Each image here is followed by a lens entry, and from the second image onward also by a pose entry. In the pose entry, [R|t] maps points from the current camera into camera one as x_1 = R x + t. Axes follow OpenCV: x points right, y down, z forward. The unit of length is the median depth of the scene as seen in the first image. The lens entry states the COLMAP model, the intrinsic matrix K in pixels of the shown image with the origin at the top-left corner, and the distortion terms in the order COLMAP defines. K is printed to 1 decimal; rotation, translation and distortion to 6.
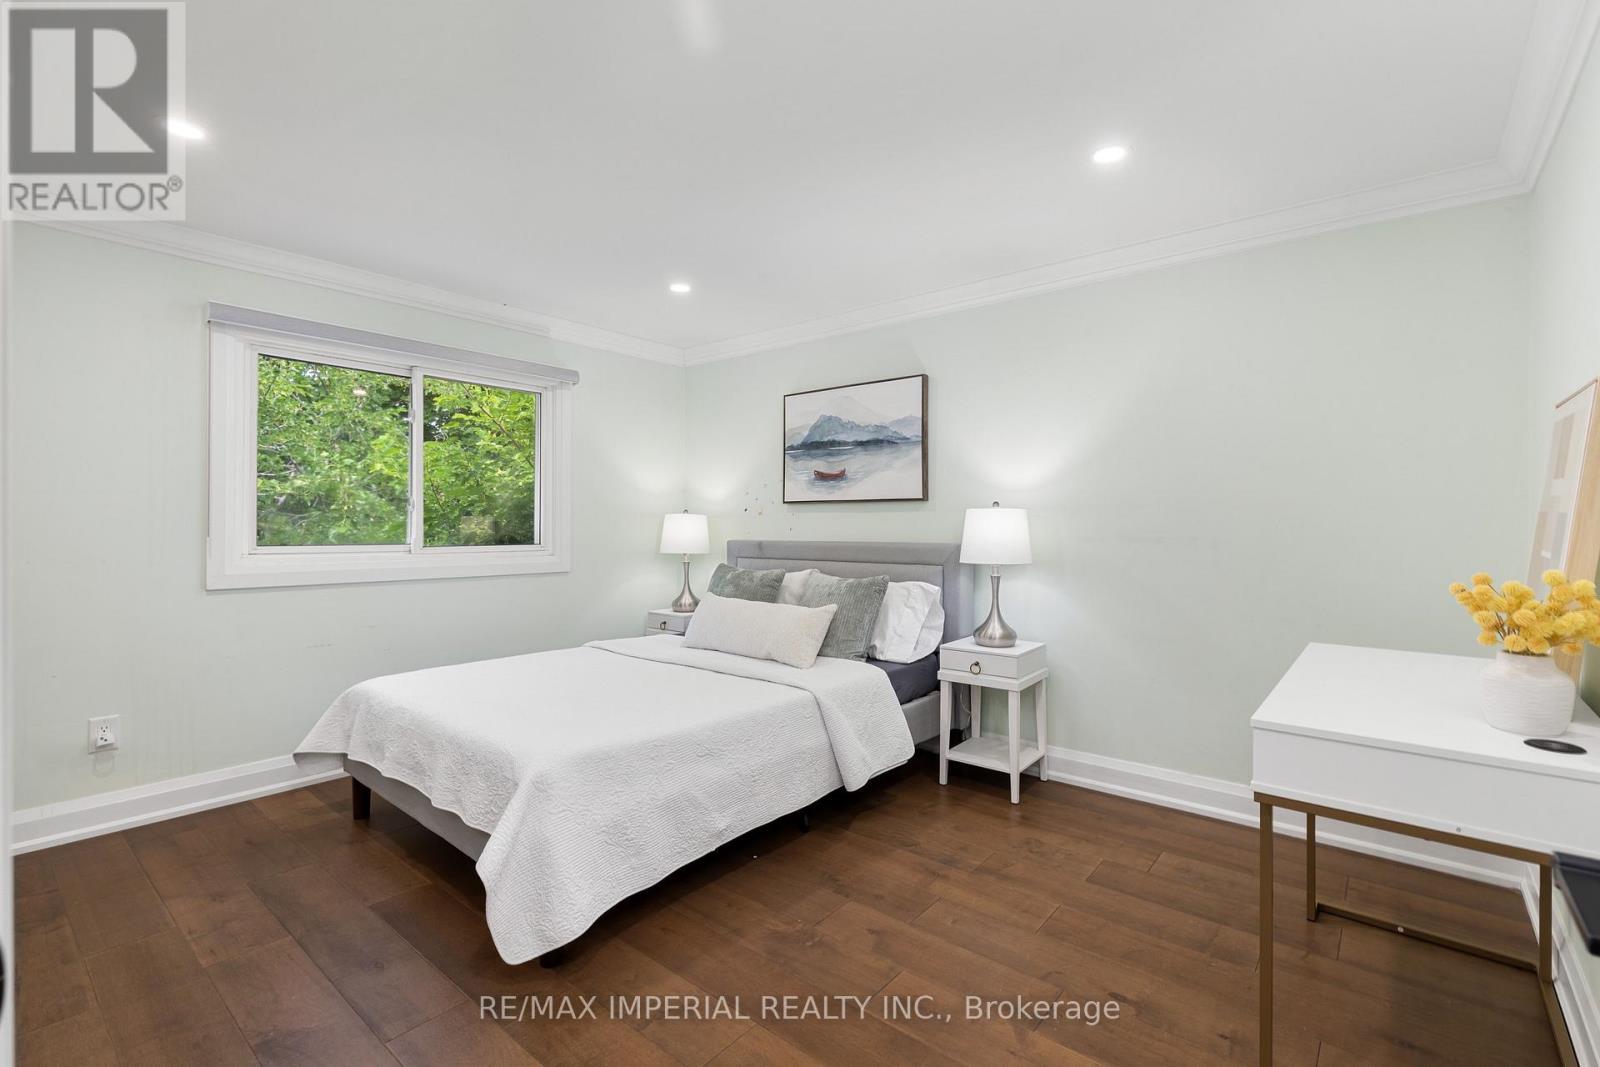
lens RADIAL K [[715.6, 0, 810.2], [0, 715.6, 526.6], [0, 0, 1]] dist [0.001905, 0.000275]
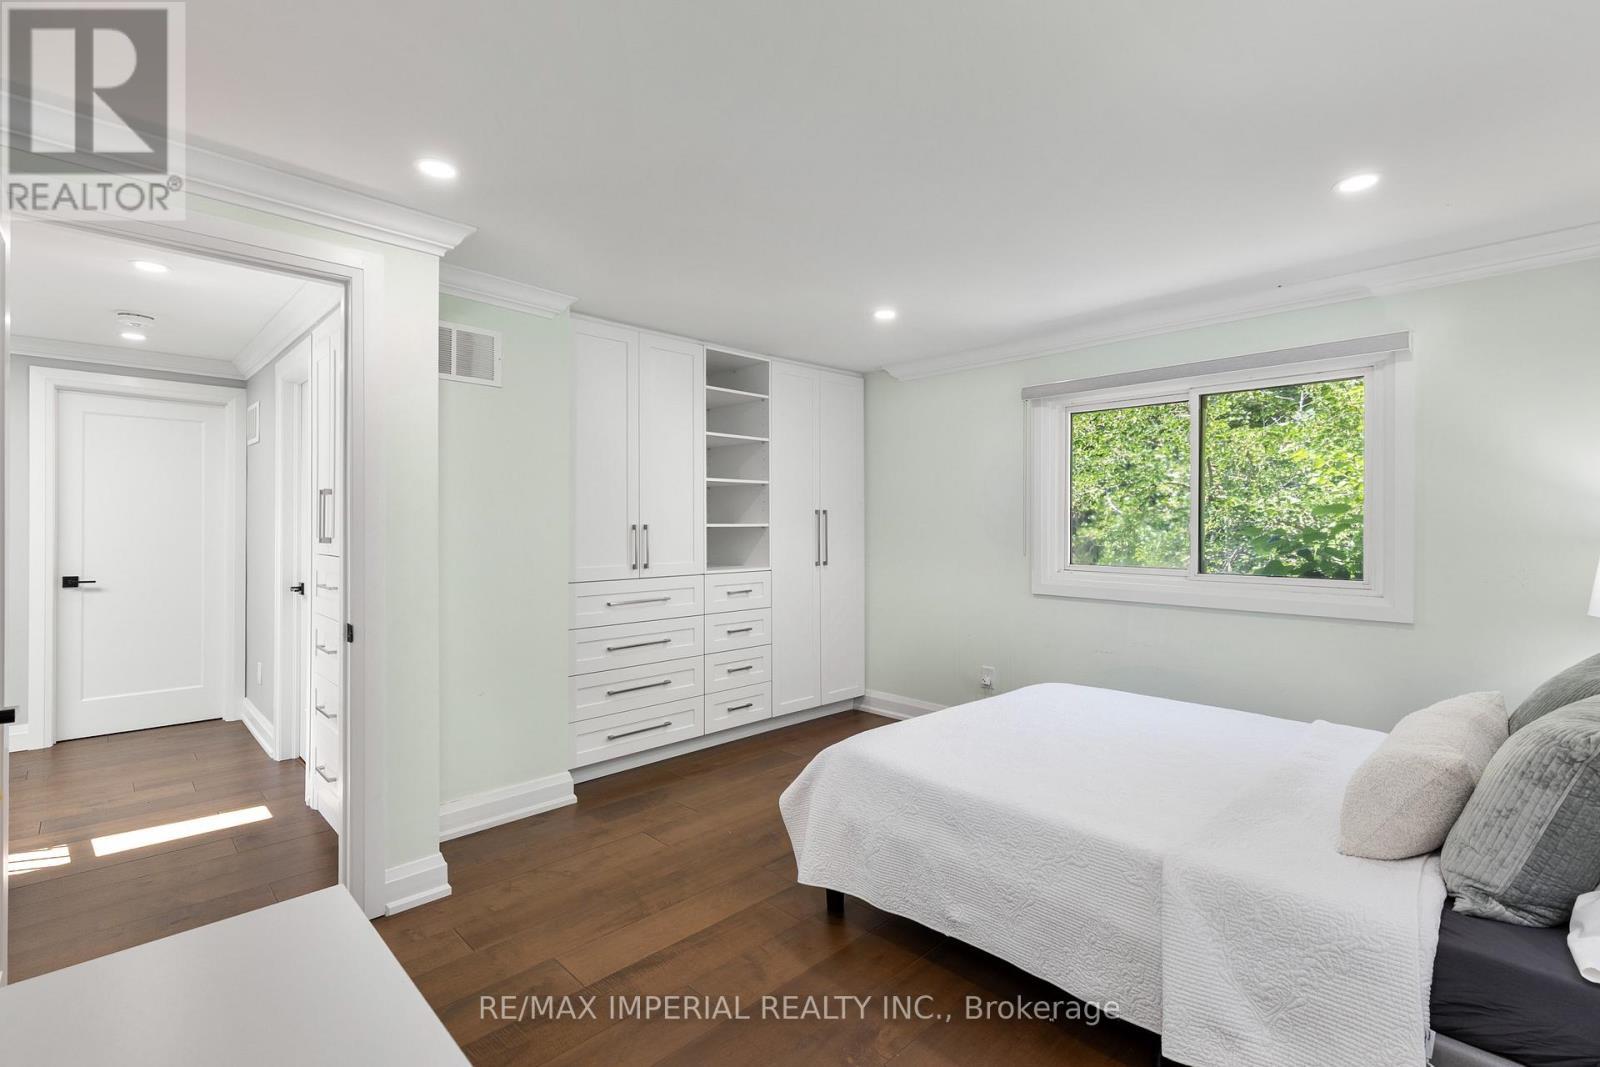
lens RADIAL K [[715.6, 0, 810.2], [0, 715.6, 526.6], [0, 0, 1]] dist [0.001905, 0.000275]
pose [[-0.089337, -0.003655, -0.995995, 0.581540], [-0.006031, 0.999977, -0.003128, -0.034449], [0.995983, 0.005727, -0.089357, 0.700482]]
